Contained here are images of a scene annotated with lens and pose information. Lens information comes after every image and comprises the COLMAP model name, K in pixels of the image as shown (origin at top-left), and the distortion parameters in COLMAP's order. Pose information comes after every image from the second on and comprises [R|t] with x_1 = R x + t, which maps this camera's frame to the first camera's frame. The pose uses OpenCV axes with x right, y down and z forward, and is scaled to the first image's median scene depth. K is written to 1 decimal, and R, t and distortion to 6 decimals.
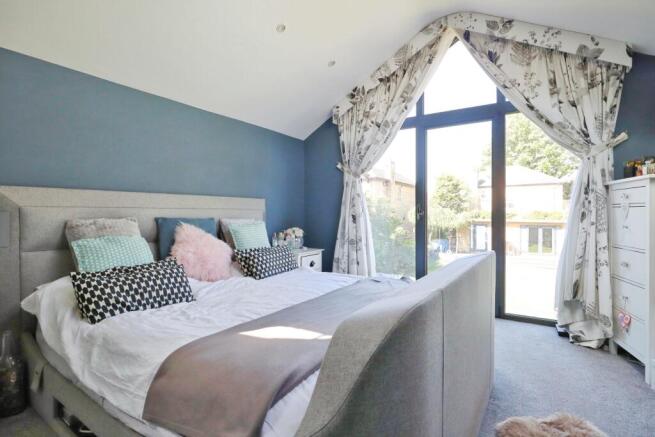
lens RADIAL K [[333.0, 0, 333.1], [0, 333.0, 218.5], [0, 0, 1]] dist [-0.002096, -0.000006]
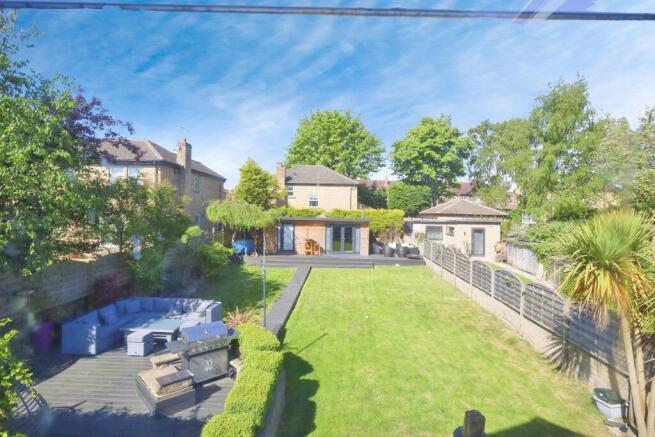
lens RADIAL K [[333.0, 0, 331.9], [0, 333.0, 215.3], [0, 0, 1]] dist [-0.002096, -0.000006]
pose [[0.849182, 0.010169, 0.528002, 0.050597], [-0.010308, 0.999943, -0.002680, -0.002157], [-0.527999, -0.003167, 0.849239, 0.133866]]
